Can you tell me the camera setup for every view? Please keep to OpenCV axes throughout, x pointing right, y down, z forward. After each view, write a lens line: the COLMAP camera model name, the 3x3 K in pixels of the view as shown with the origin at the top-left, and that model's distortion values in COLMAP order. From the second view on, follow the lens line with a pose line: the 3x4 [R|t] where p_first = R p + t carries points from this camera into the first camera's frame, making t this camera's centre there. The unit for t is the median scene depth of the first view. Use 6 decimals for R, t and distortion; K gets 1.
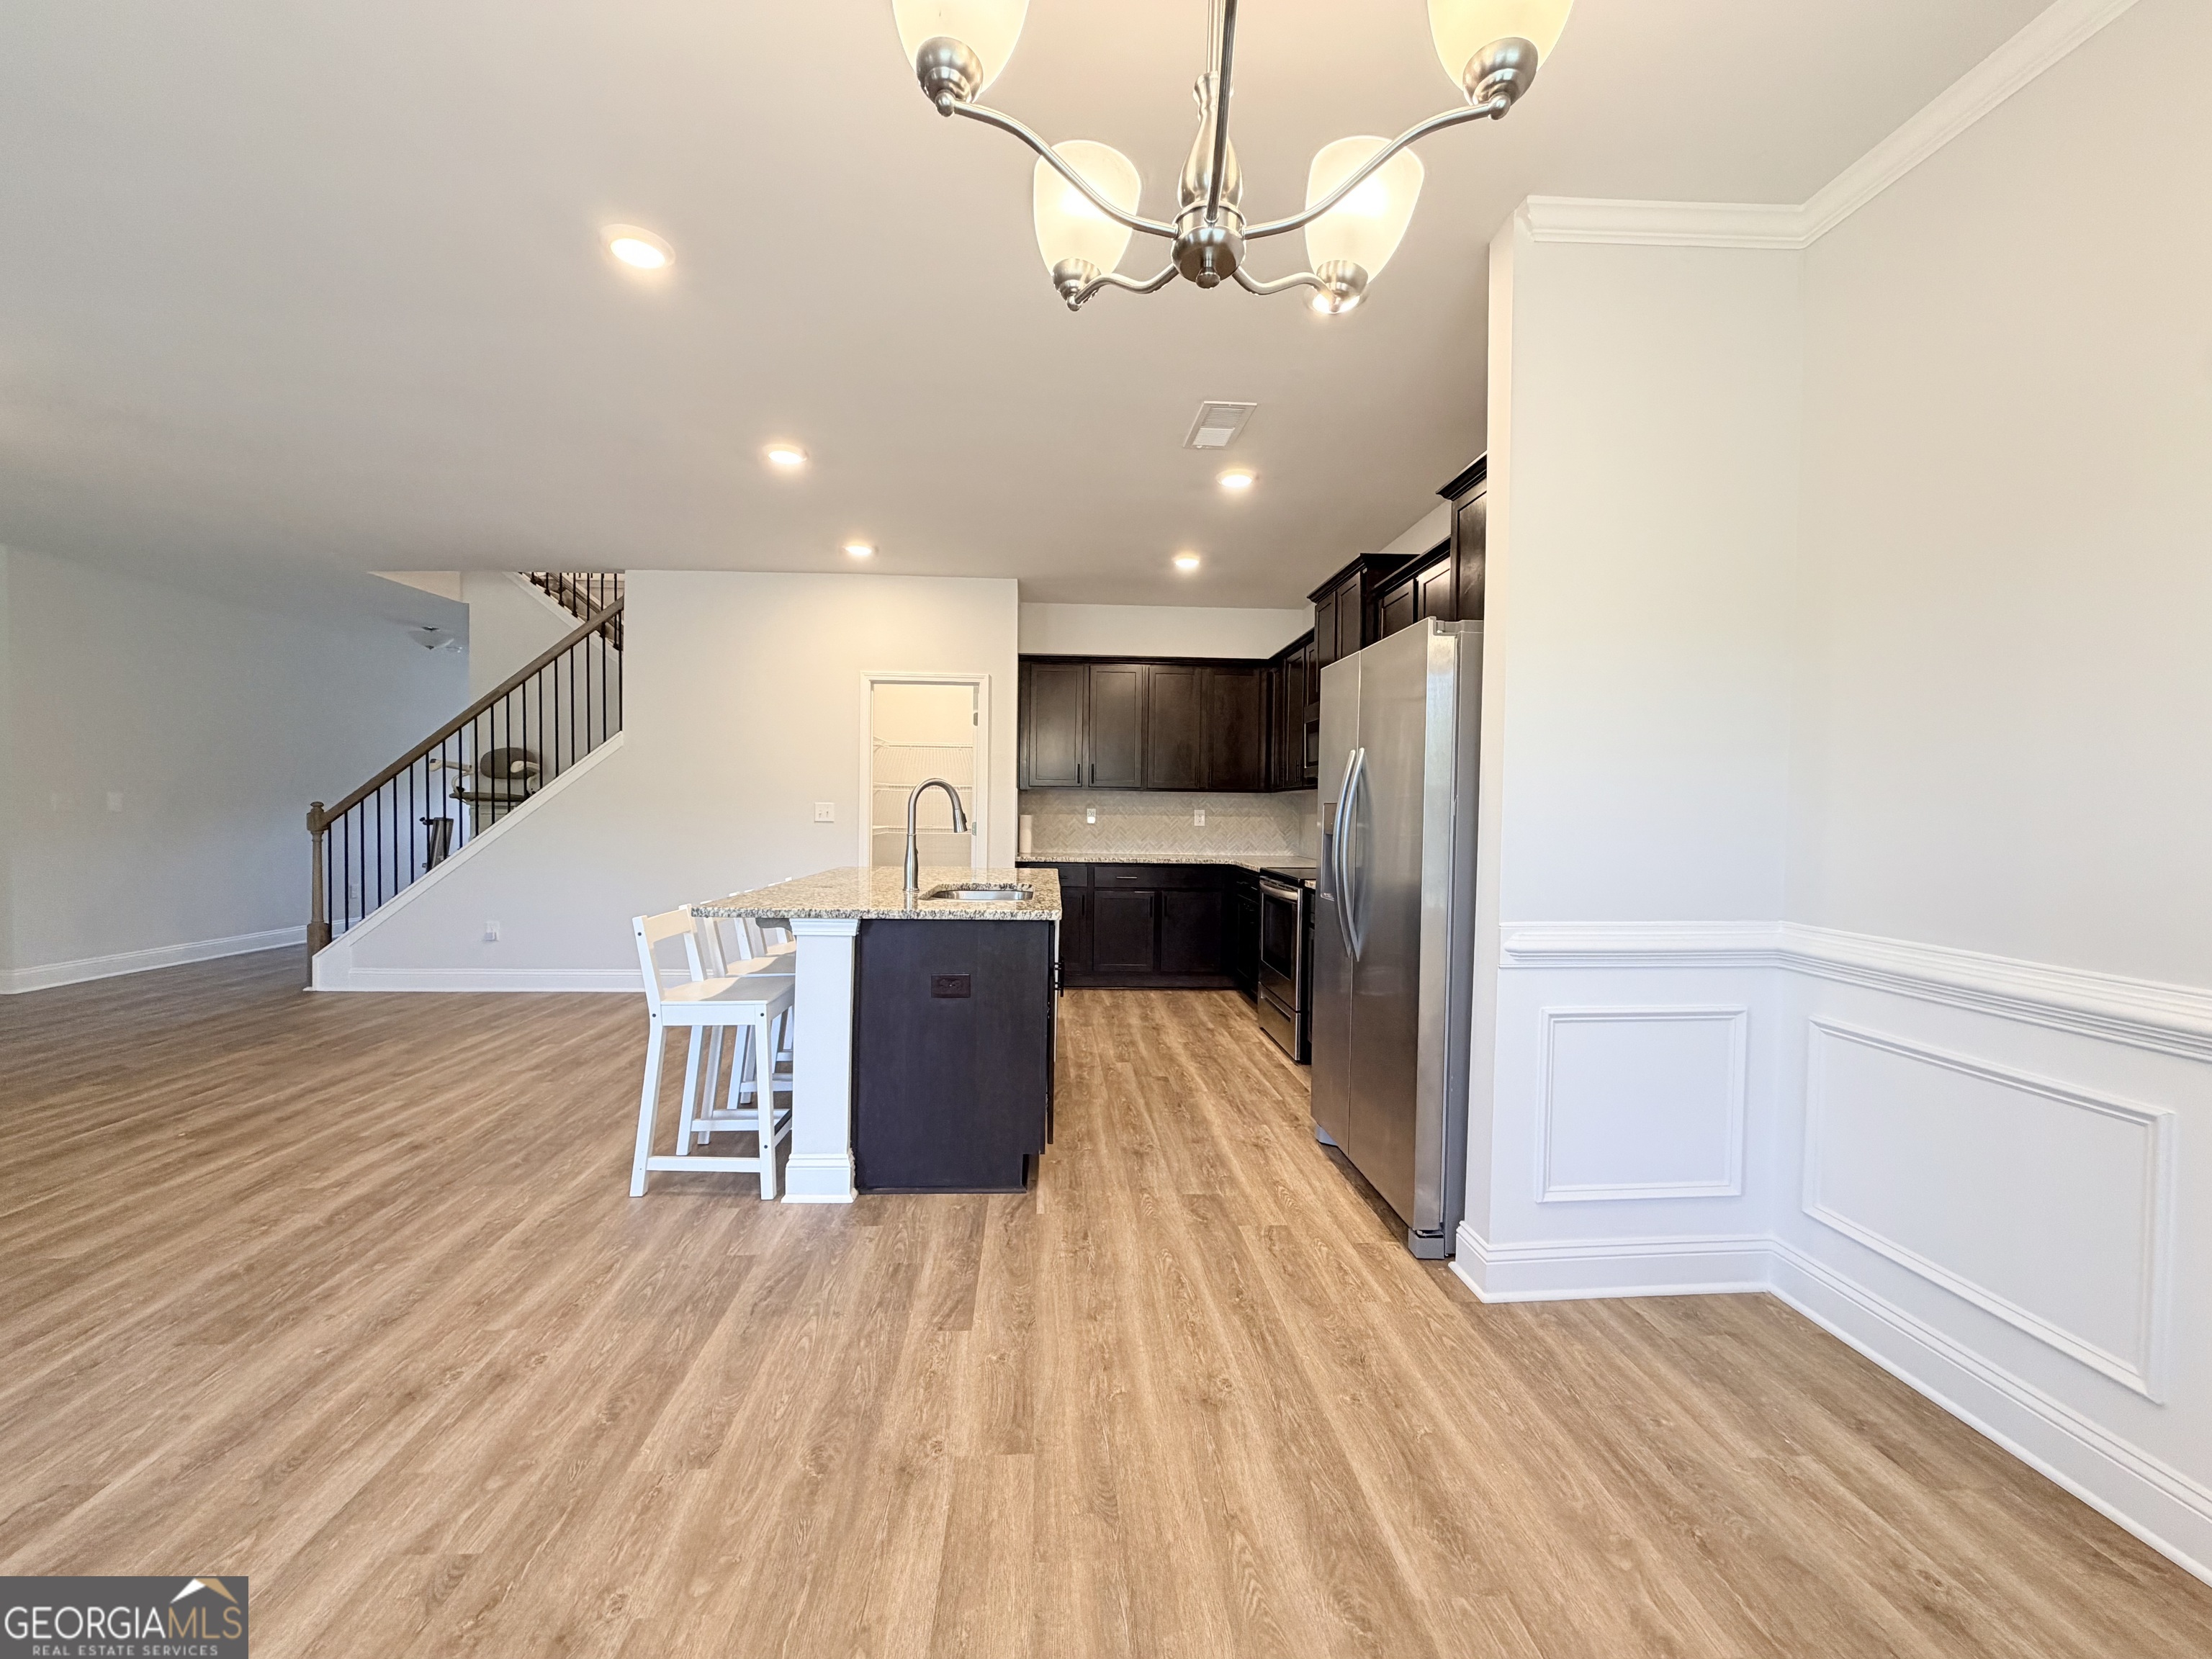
lens RADIAL K [[882.6, 0, 1094.1], [0, 882.6, 839.5], [0, 0, 1]] dist [0.000211, -0.000051]
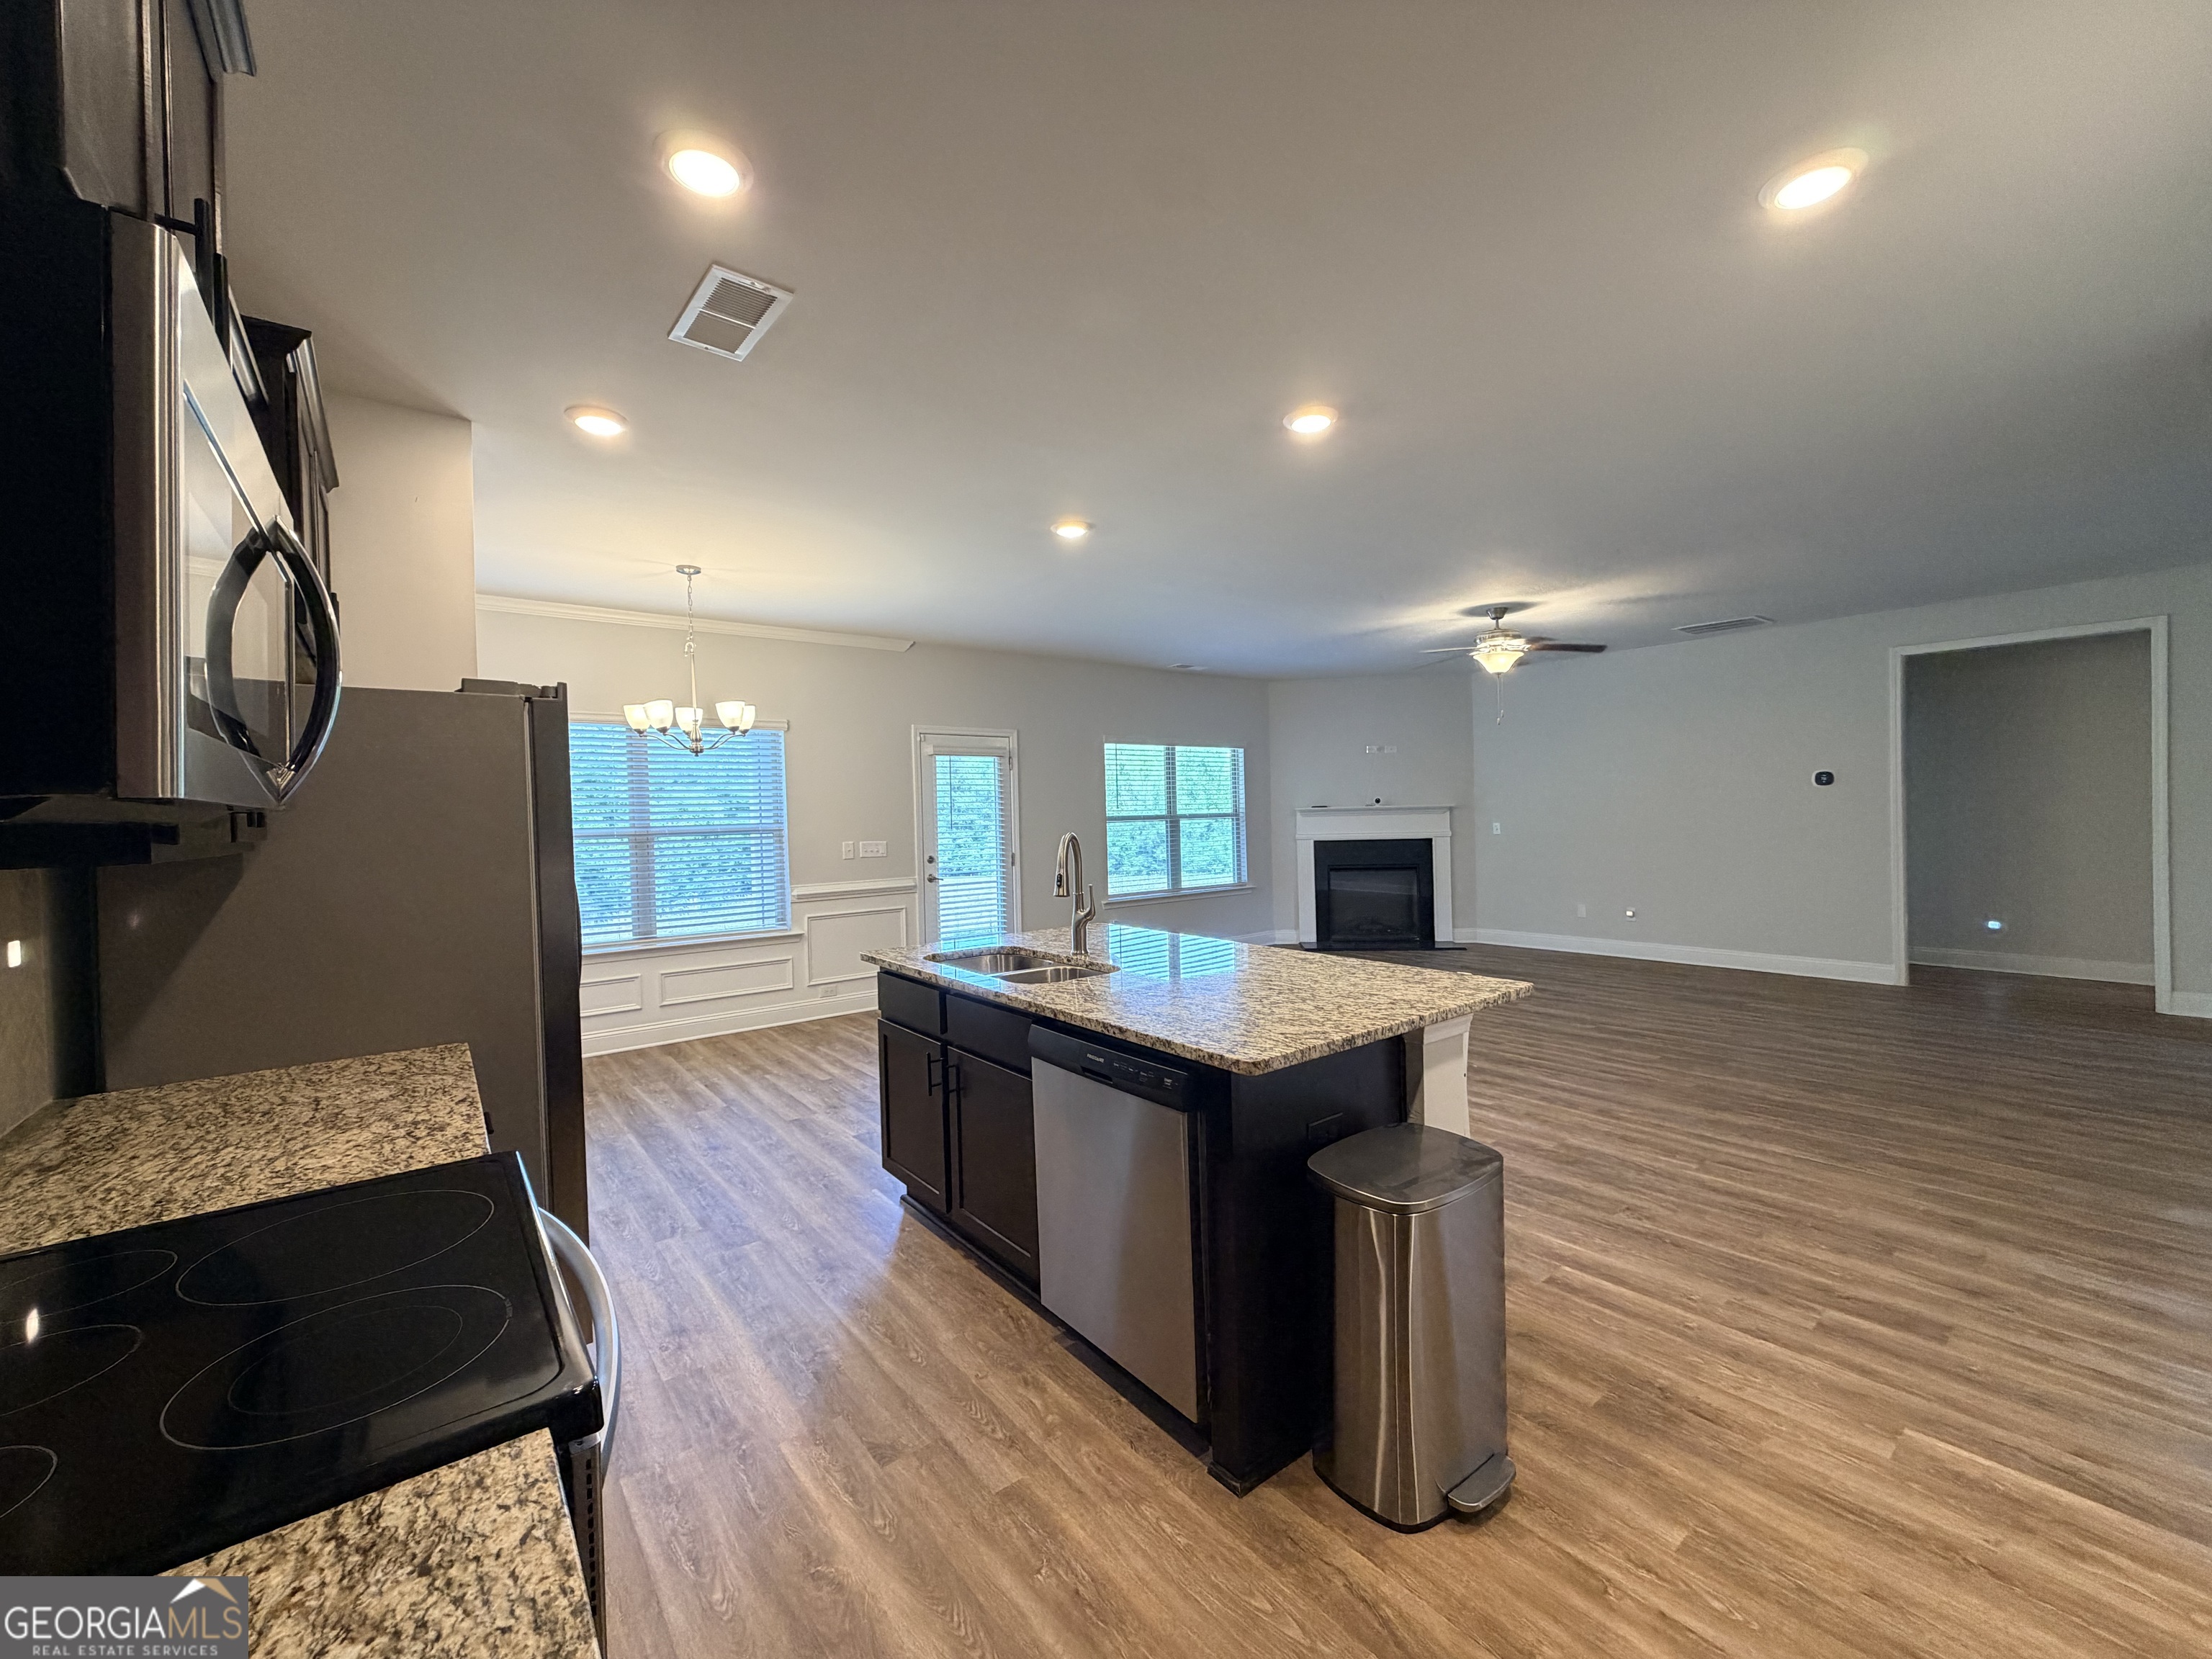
lens RADIAL K [[882.6, 0, 1097.5], [0, 882.6, 824.7], [0, 0, 1]] dist [0.000211, -0.000051]
pose [[-0.823046, 0.013401, -0.567816, 0.337609], [-0.005969, 0.999462, 0.032240, -0.119117], [0.567943, 0.029924, -0.822524, 1.943486]]
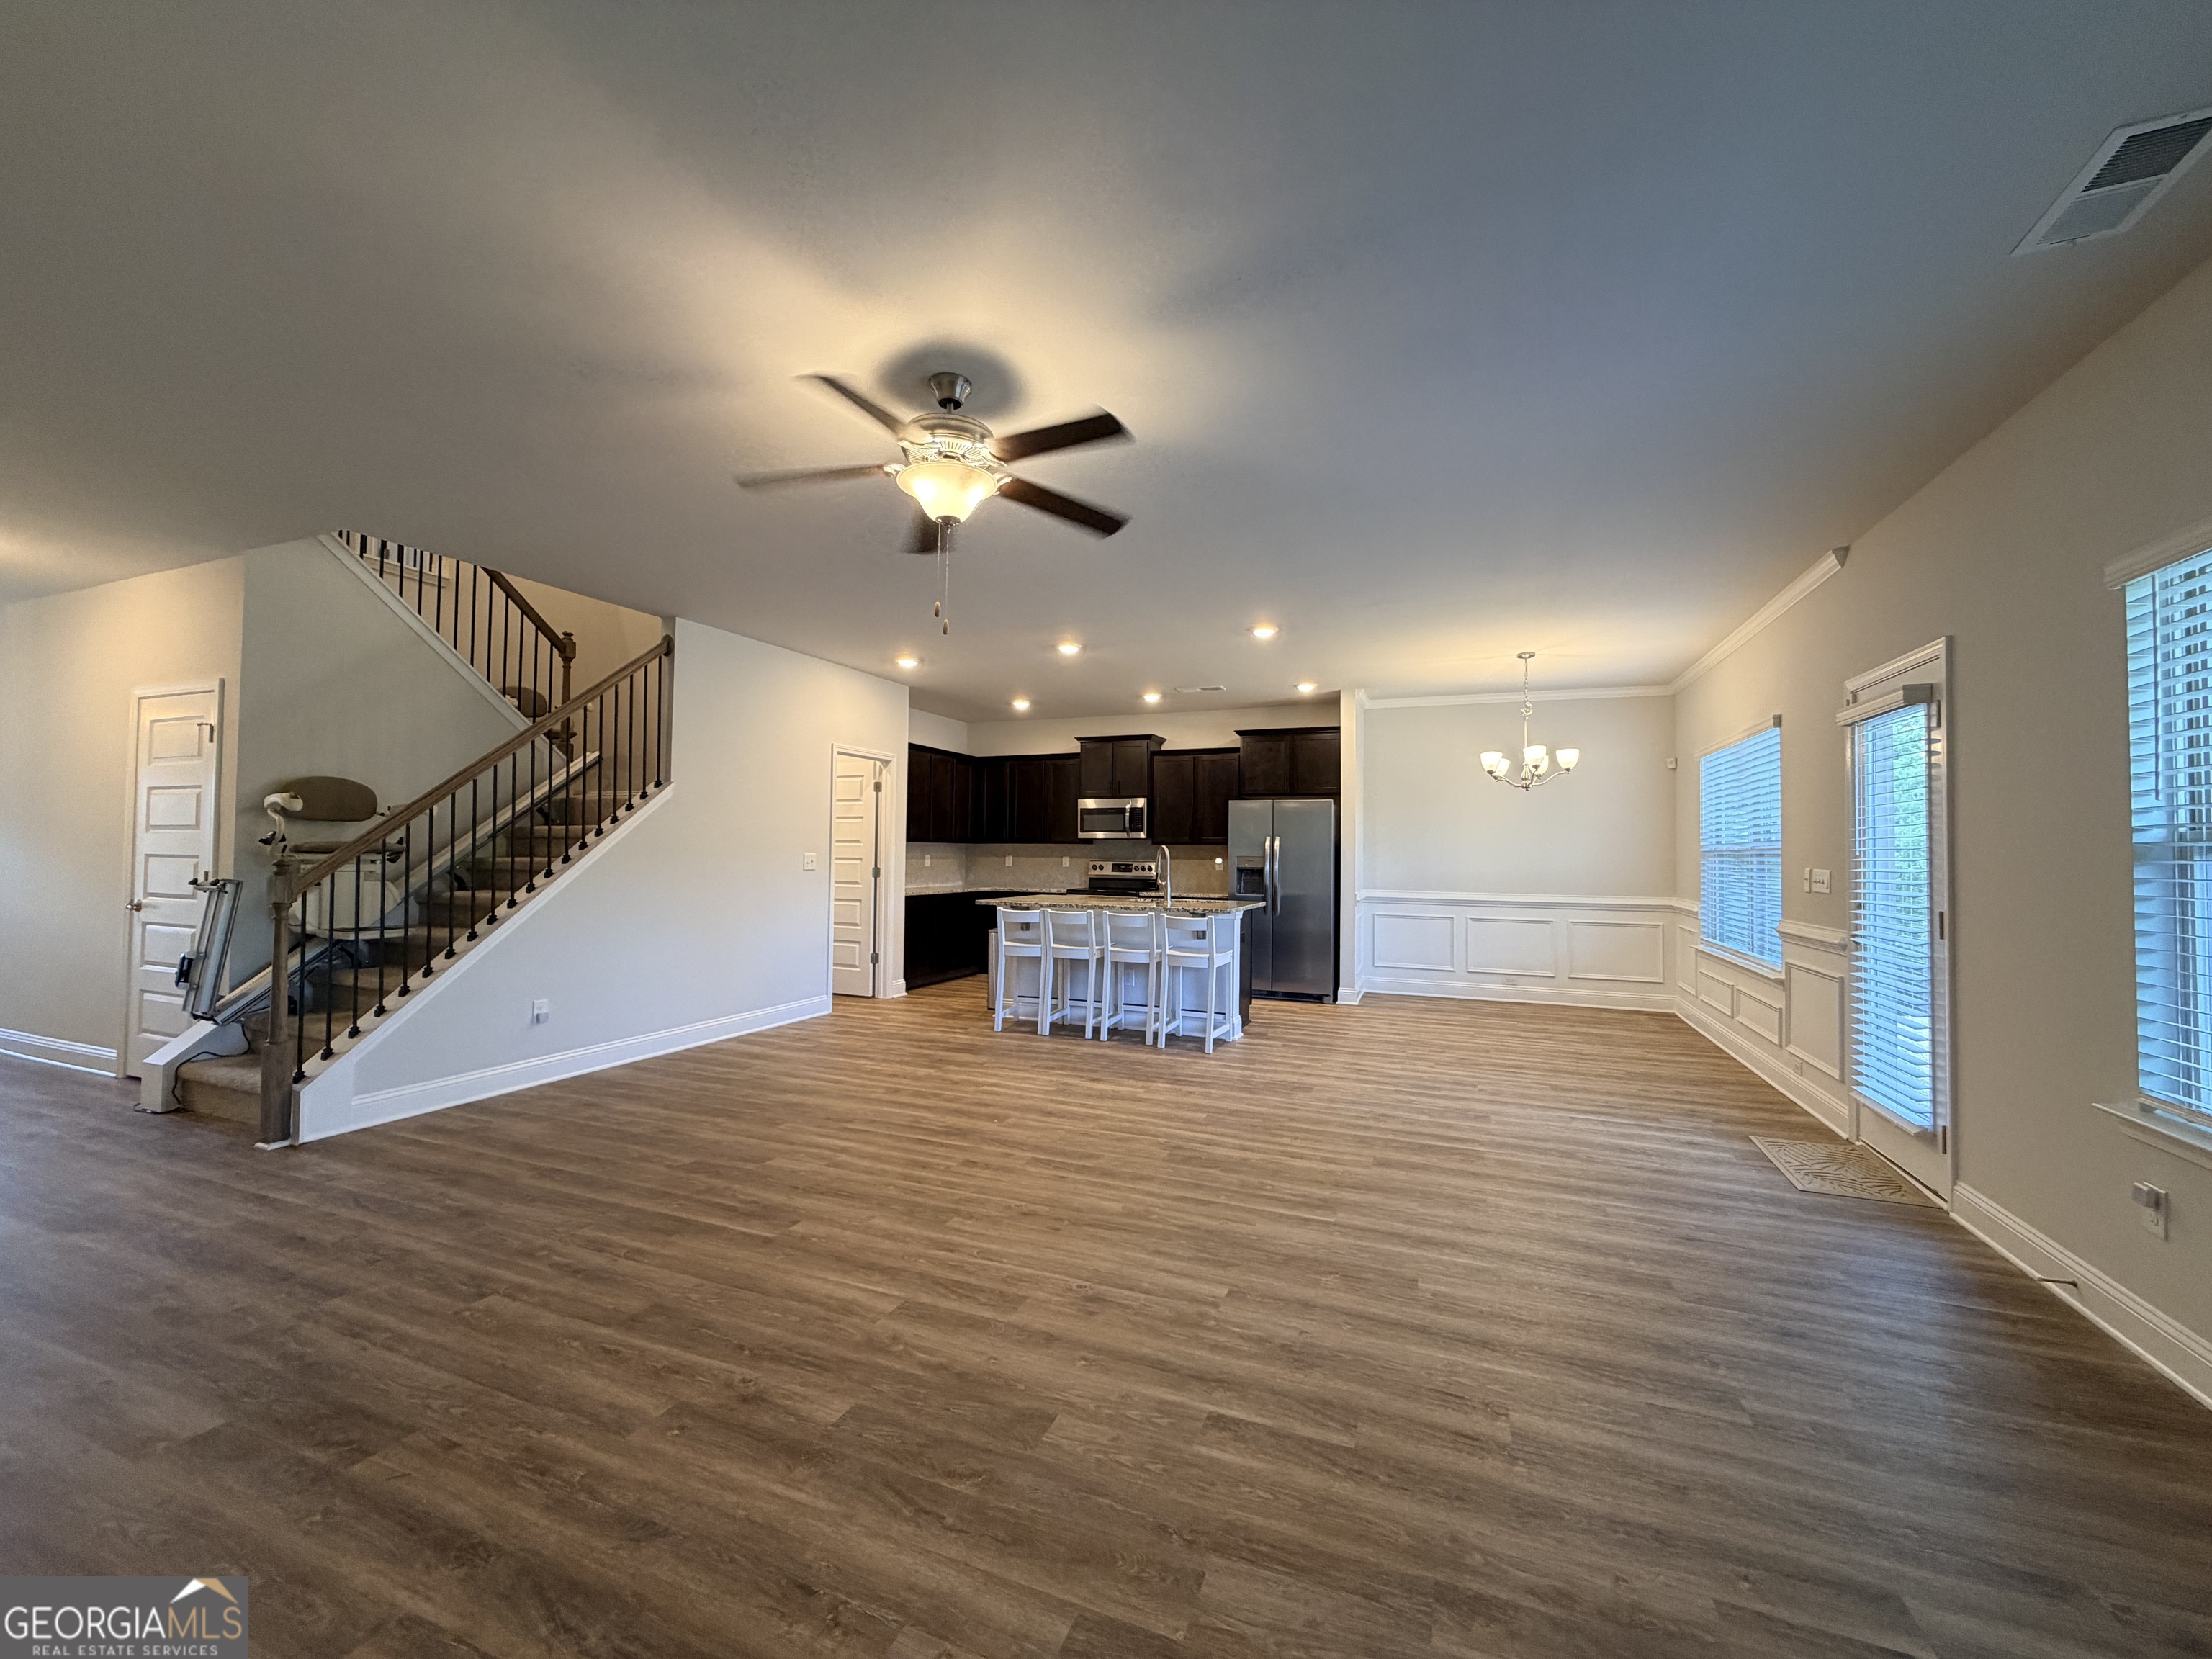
lens RADIAL K [[882.6, 0, 1096.1], [0, 882.6, 824.6], [0, 0, 1]] dist [0.000211, -0.000051]
pose [[0.433192, 0.020193, 0.901075, -2.274235], [0.024663, 0.999109, -0.034246, -0.058586], [-0.900964, 0.037058, 0.432308, 0.299572]]
